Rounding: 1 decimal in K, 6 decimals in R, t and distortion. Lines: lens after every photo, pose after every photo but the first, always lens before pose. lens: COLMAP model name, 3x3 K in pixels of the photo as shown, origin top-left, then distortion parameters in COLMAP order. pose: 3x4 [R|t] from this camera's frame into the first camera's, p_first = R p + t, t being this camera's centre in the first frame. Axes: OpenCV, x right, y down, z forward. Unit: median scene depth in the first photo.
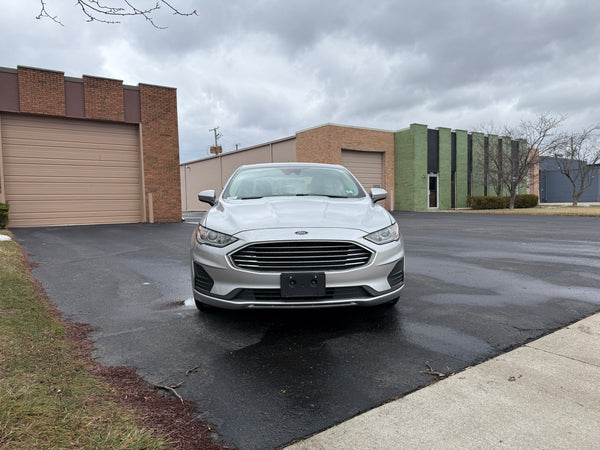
lens RADIAL K [[423.0, 0, 300.0], [0, 423.0, 225.0], [0, 0, 1]] dist [0.054840, -0.071074]
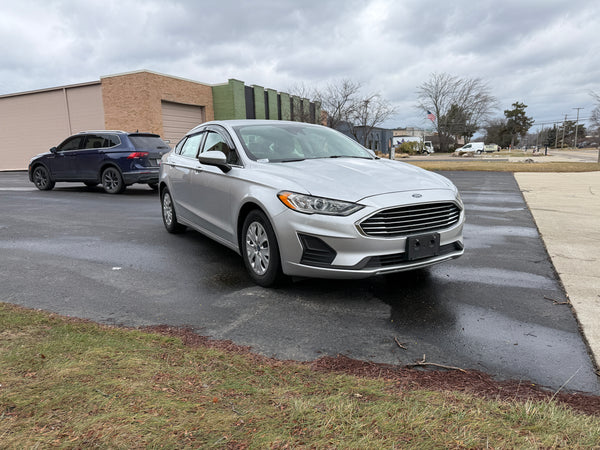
lens RADIAL K [[417.8, 0, 302.0], [0, 417.8, 230.9], [0, 0, 1]] dist [0.051332, -0.064794]
pose [[0.873613, -0.088777, 0.478455, -0.705328], [0.031677, 0.991507, 0.126135, -0.033549], [-0.485589, -0.095038, 0.869006, 0.237645]]
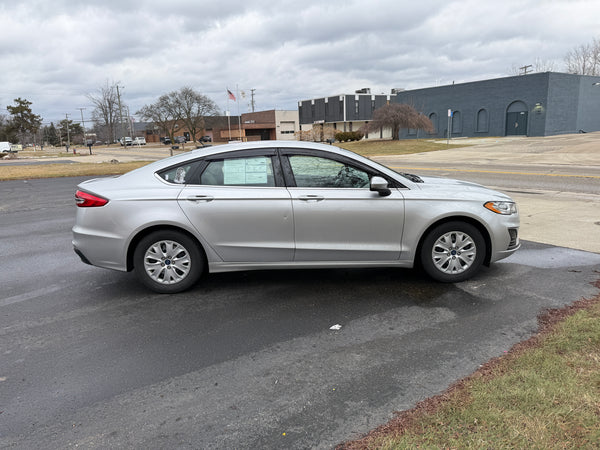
lens RADIAL K [[423.0, 0, 300.0], [0, 423.0, 225.0], [0, 0, 1]] dist [0.054840, -0.071074]
pose [[-0.007251, -0.185084, 0.982696, -1.603678], [0.086476, 0.978924, 0.185012, -0.235670], [-0.996228, 0.086322, 0.008907, 1.701225]]
